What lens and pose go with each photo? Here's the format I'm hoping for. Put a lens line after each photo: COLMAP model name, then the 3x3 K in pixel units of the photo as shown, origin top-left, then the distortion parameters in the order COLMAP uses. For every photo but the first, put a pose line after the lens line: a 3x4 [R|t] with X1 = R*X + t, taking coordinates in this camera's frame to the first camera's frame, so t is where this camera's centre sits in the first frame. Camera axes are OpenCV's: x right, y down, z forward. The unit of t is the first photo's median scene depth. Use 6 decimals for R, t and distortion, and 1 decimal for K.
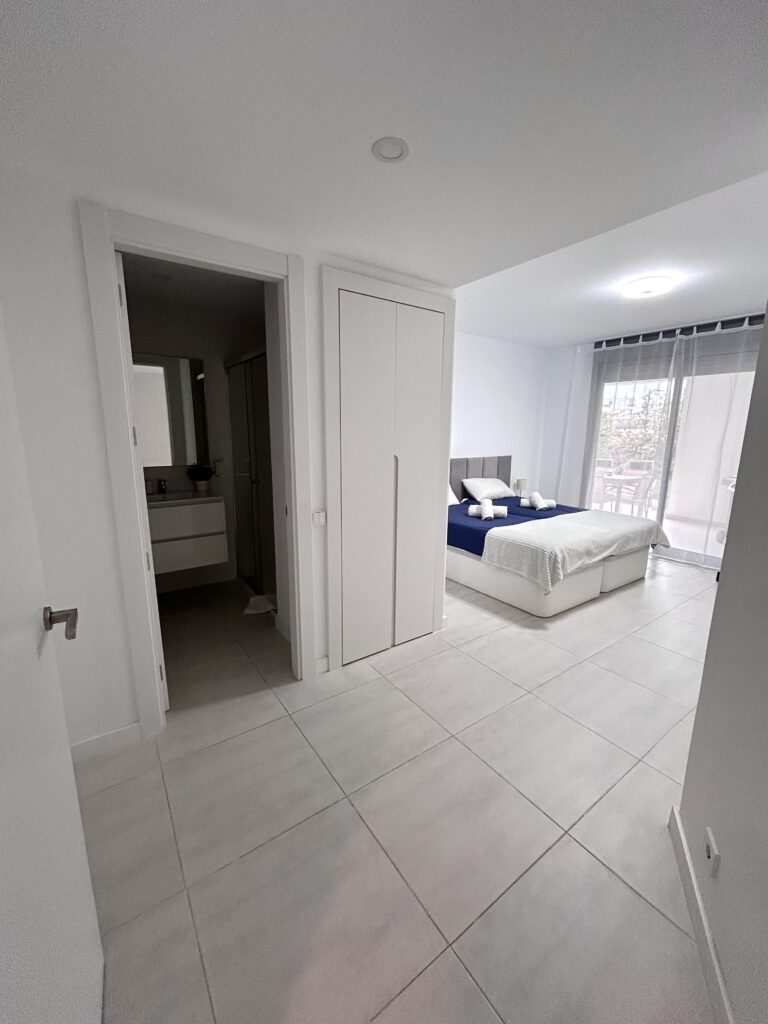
lens RADIAL K [[410.5, 0, 384.7], [0, 410.5, 508.9], [0, 0, 1]] dist [0.000583, 0.000141]
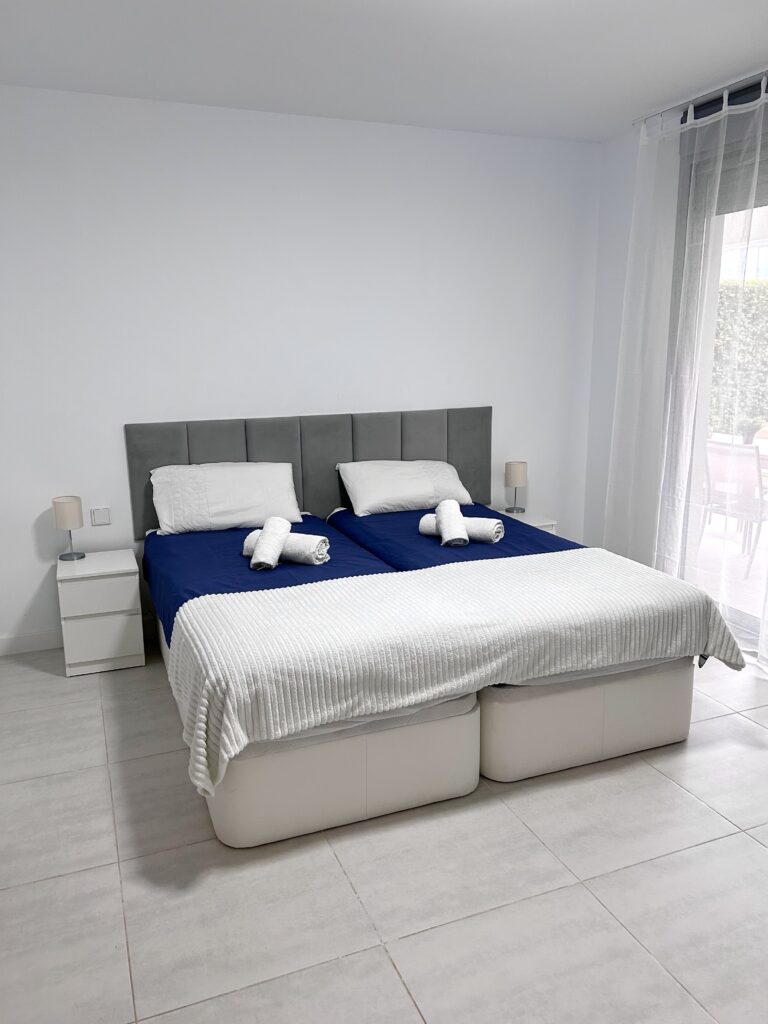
lens RADIAL K [[766.0, 0, 384.0], [0, 766.0, 524.6], [0, 0, 1]] dist [0.081032, -0.116679]
pose [[0.975287, 0.027904, -0.219172, 0.474062], [-0.020495, 0.999141, 0.036006, -0.042391], [0.219989, -0.030624, 0.975022, 0.246121]]
